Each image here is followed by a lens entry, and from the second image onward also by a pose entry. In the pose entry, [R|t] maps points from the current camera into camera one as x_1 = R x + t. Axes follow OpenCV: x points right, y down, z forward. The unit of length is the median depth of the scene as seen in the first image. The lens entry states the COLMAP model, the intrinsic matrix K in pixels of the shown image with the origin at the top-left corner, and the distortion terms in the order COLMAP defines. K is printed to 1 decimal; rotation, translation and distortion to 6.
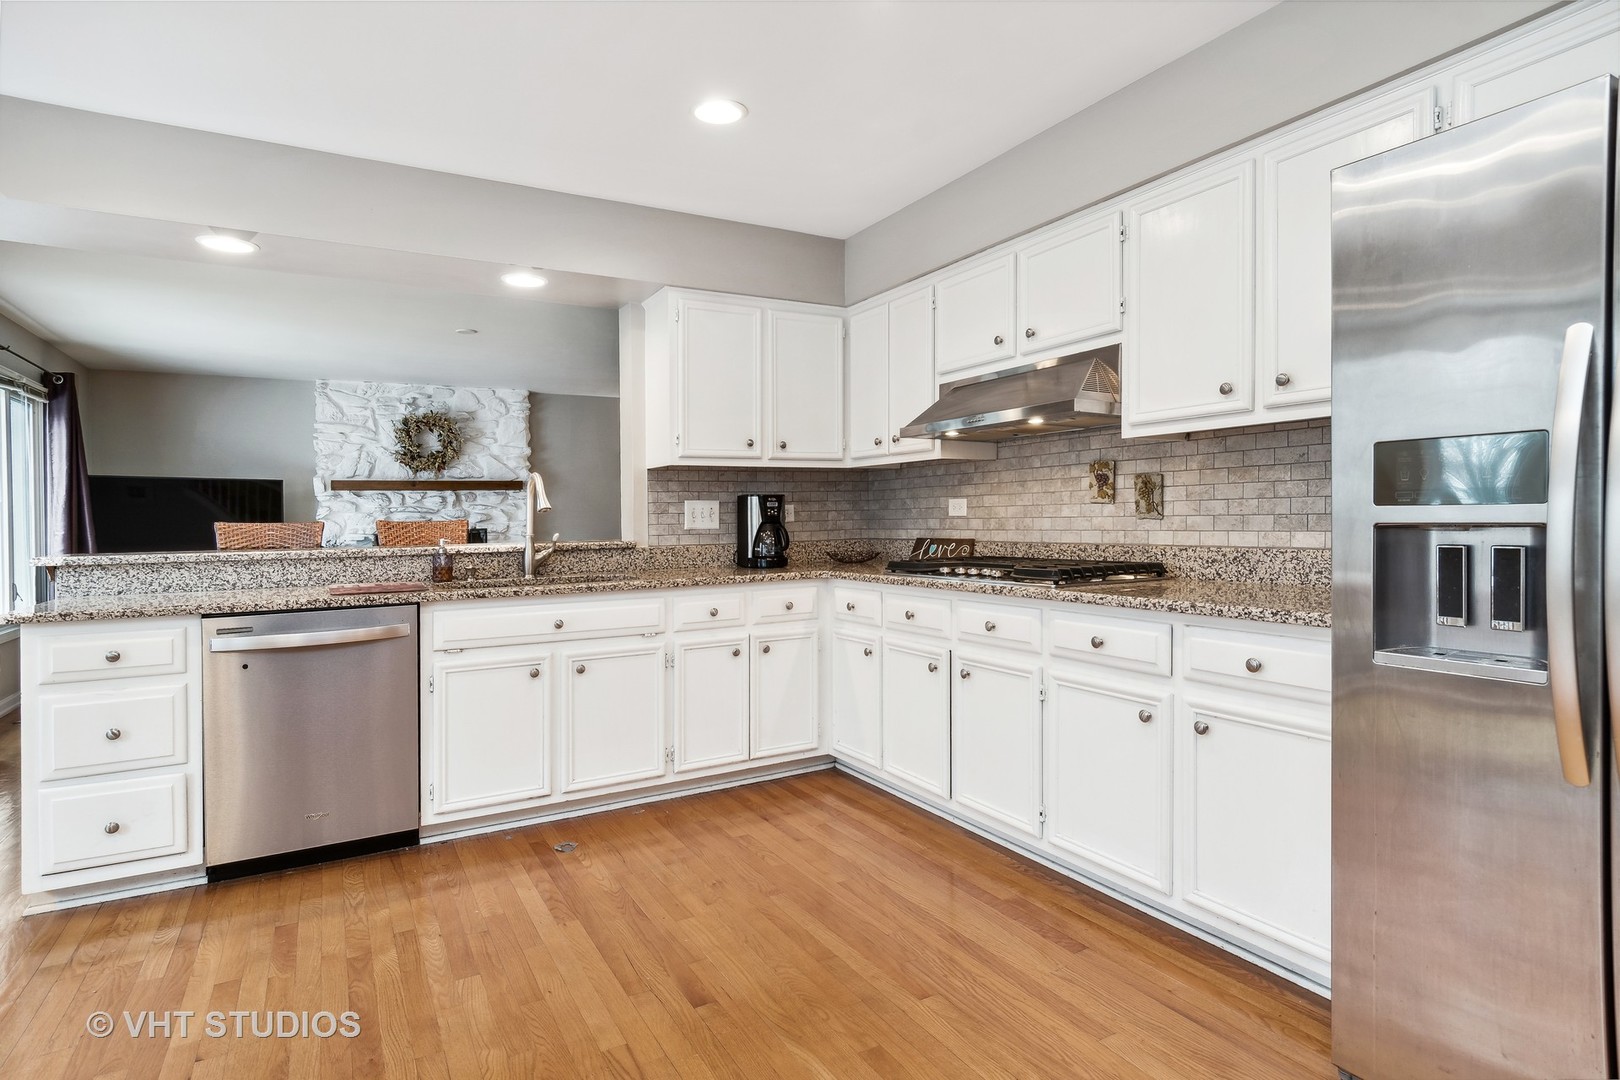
lens RADIAL K [[860.3, 0, 820.6], [0, 860.3, 516.0], [0, 0, 1]] dist [0.006926, -0.004322]
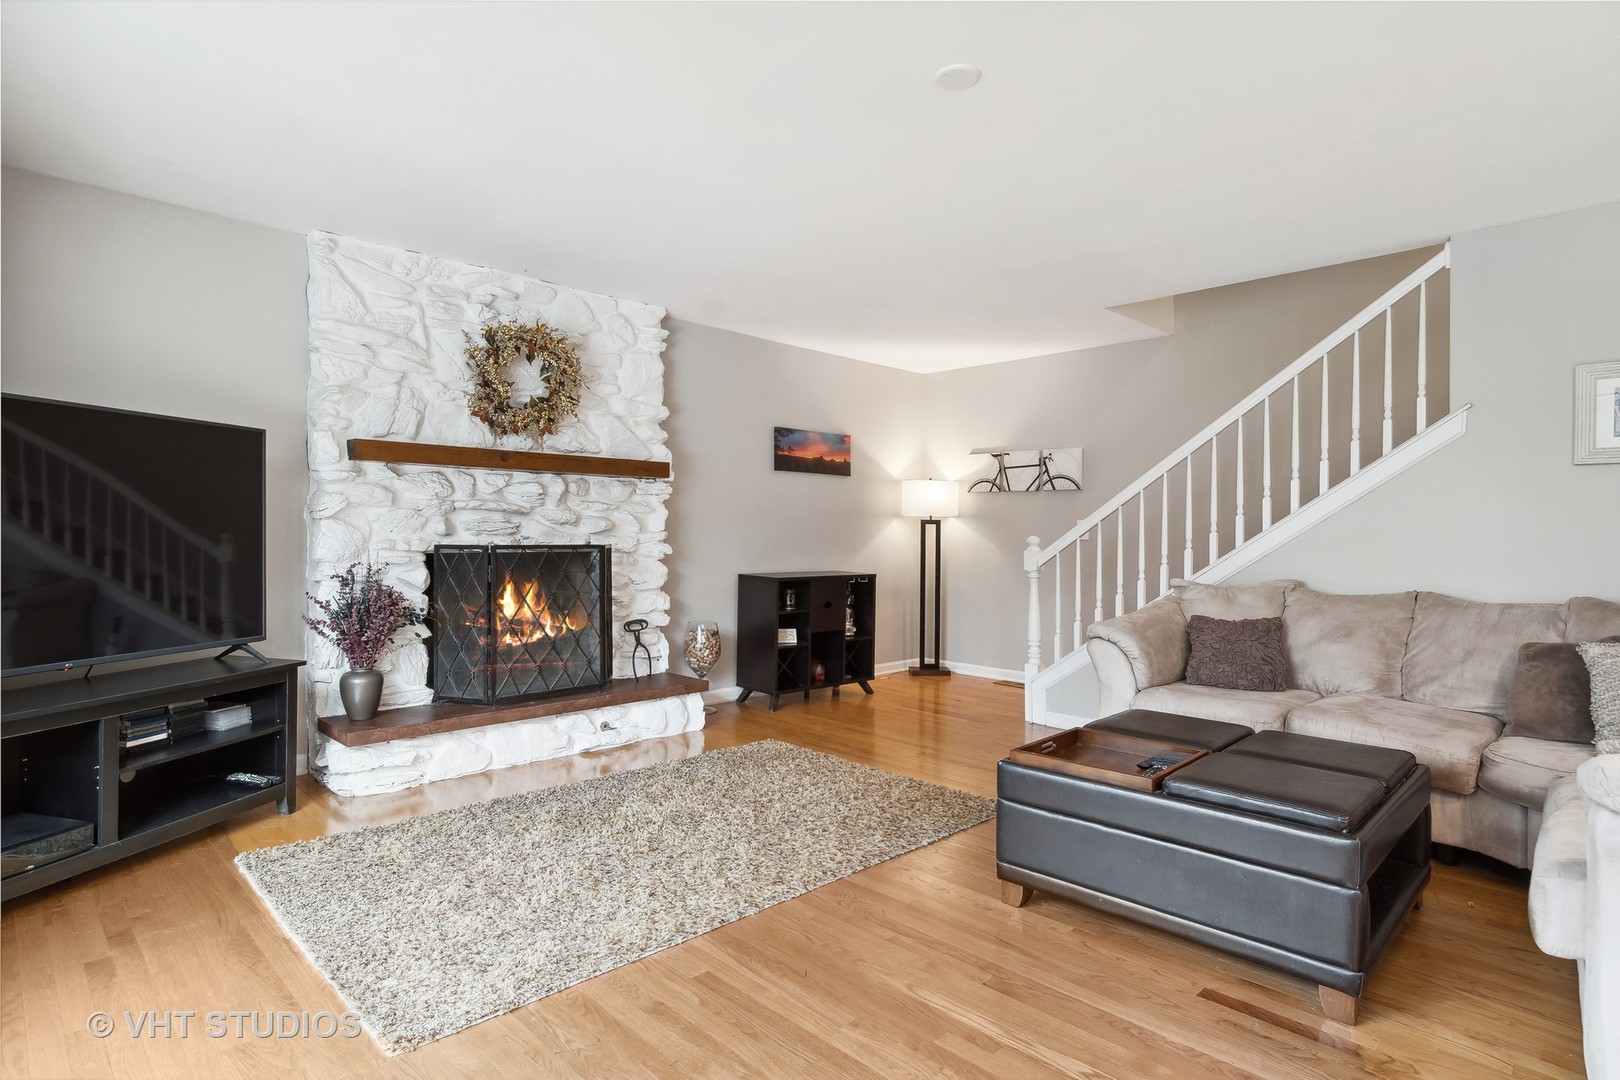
lens RADIAL K [[860.3, 0, 802.6], [0, 860.3, 534.4], [0, 0, 1]] dist [0.006926, -0.004322]
pose [[0.964328, 0.025273, 0.263501, -0.674506], [-0.024100, 0.999680, -0.007687, 0.015023], [-0.263611, 0.001062, 0.964628, 0.698526]]
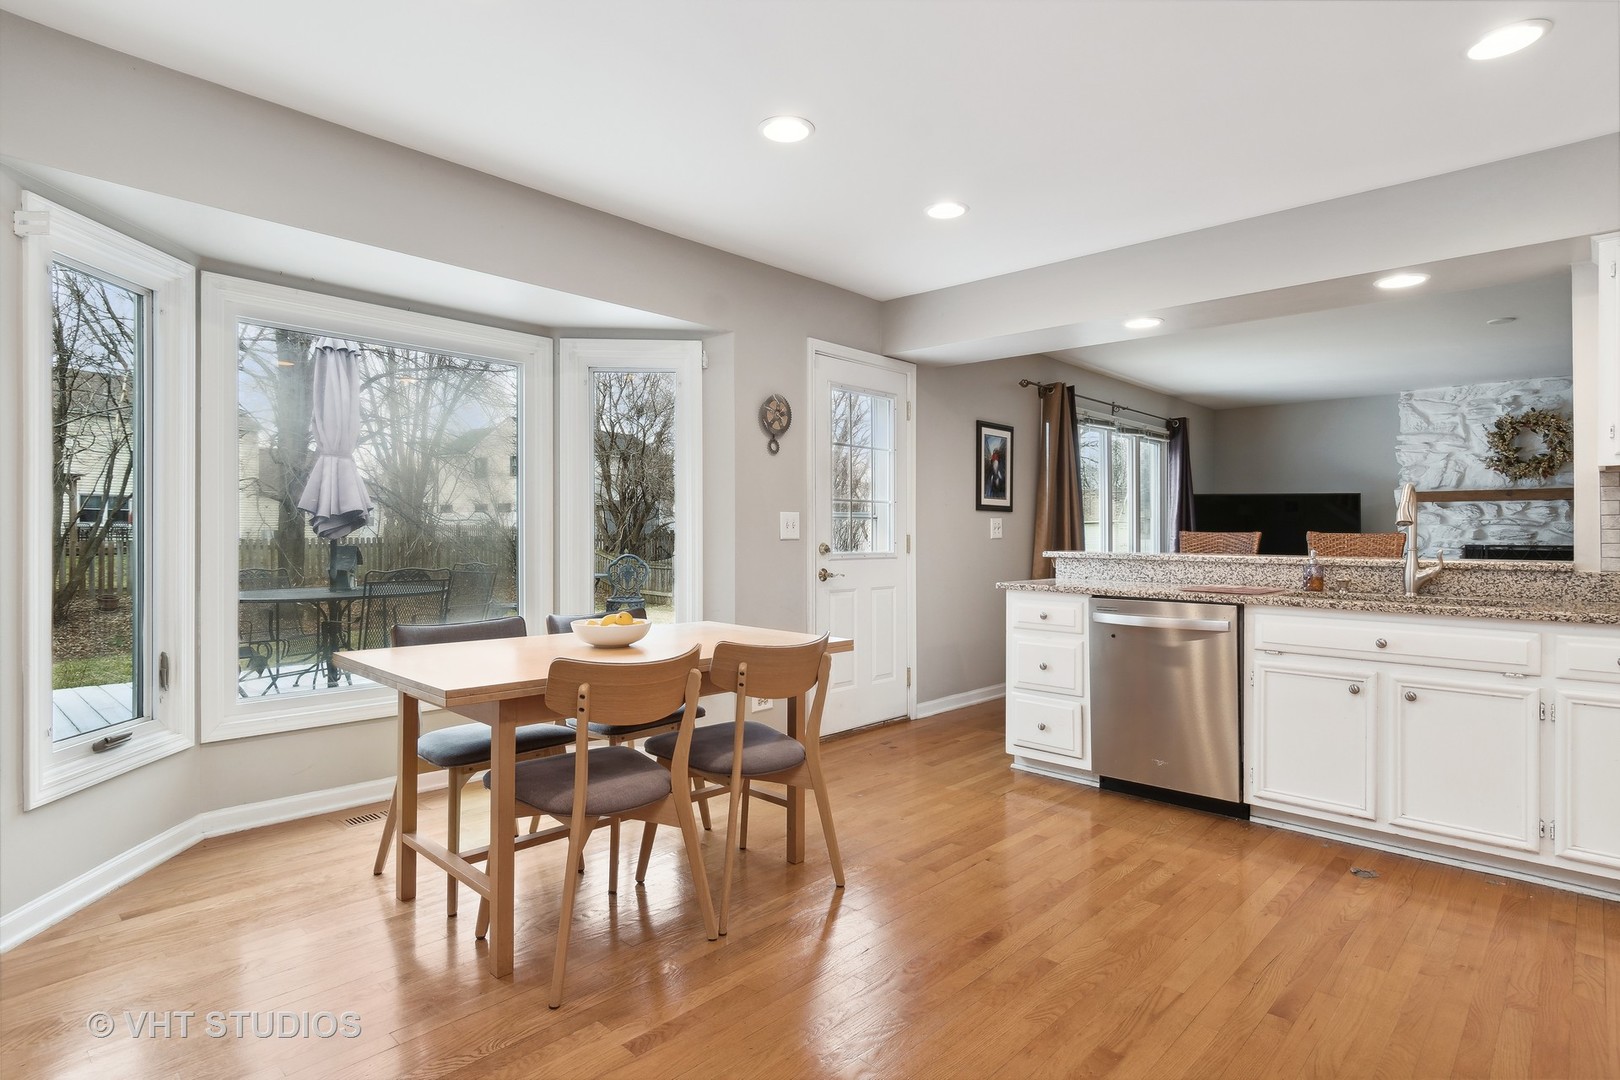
lens RADIAL K [[860.3, 0, 798.8], [0, 860.3, 506.3], [0, 0, 1]] dist [0.006926, -0.004322]
pose [[0.286492, -0.012129, -0.958006, 0.264698], [-0.010775, 0.999816, -0.015880, -0.002376], [0.958022, 0.014873, 0.286308, 0.065257]]
